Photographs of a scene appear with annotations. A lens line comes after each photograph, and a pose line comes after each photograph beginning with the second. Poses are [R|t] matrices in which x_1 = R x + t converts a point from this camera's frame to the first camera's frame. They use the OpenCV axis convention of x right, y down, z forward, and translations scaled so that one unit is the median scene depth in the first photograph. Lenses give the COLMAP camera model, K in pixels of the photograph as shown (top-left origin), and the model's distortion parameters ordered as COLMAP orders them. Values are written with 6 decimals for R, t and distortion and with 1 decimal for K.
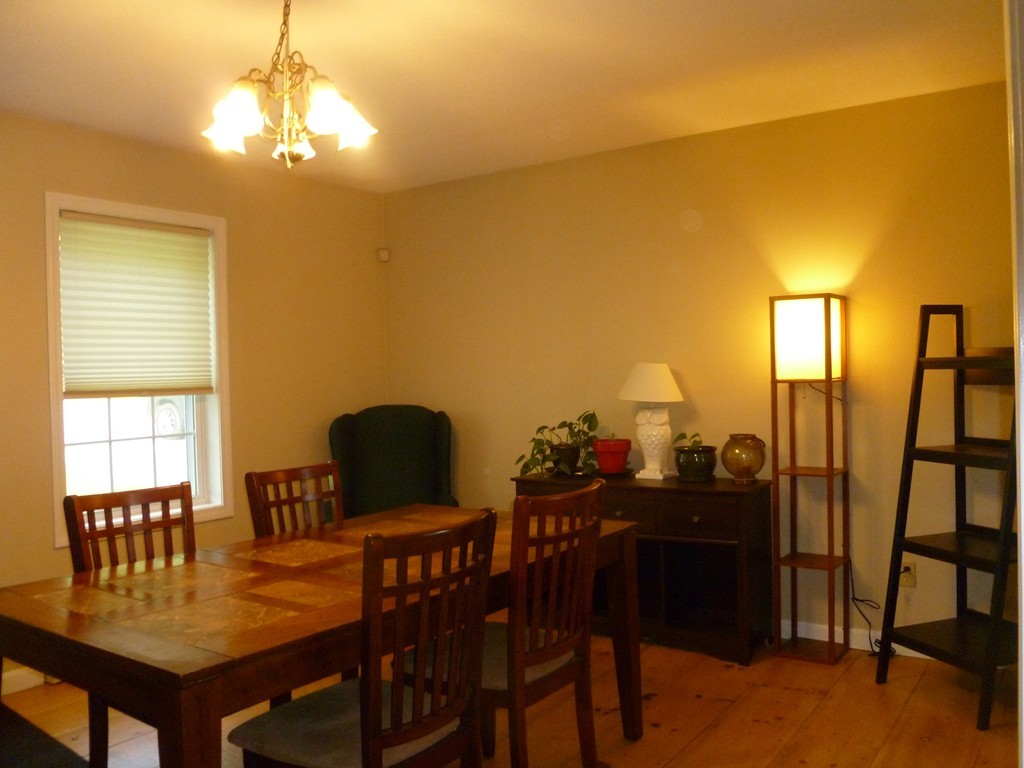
lens RADIAL K [[870.8, 0, 512.0], [0, 870.8, 384.0], [0, 0, 1]] dist [-0.067573, -0.002156]
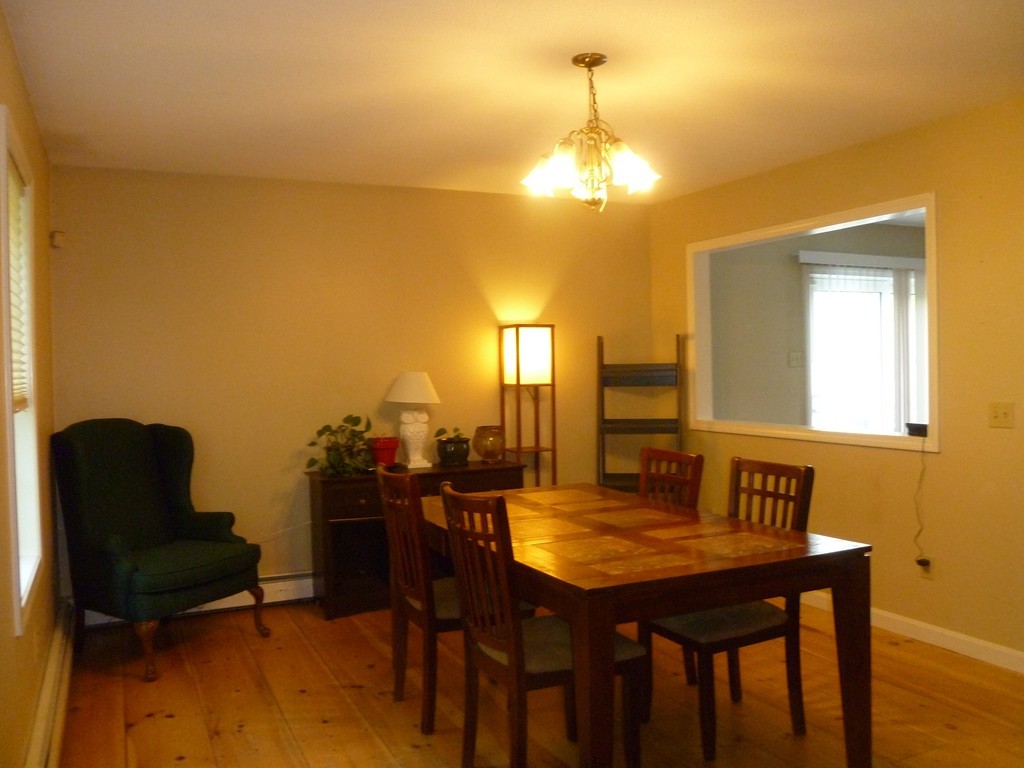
lens RADIAL K [[870.8, 0, 512.0], [0, 870.8, 384.0], [0, 0, 1]] dist [-0.067573, -0.002156]
pose [[0.492142, -0.000585, 0.870515, -0.853382], [0.013668, 0.999882, -0.007055, 0.003442], [-0.870408, 0.015370, 0.492092, 0.304890]]
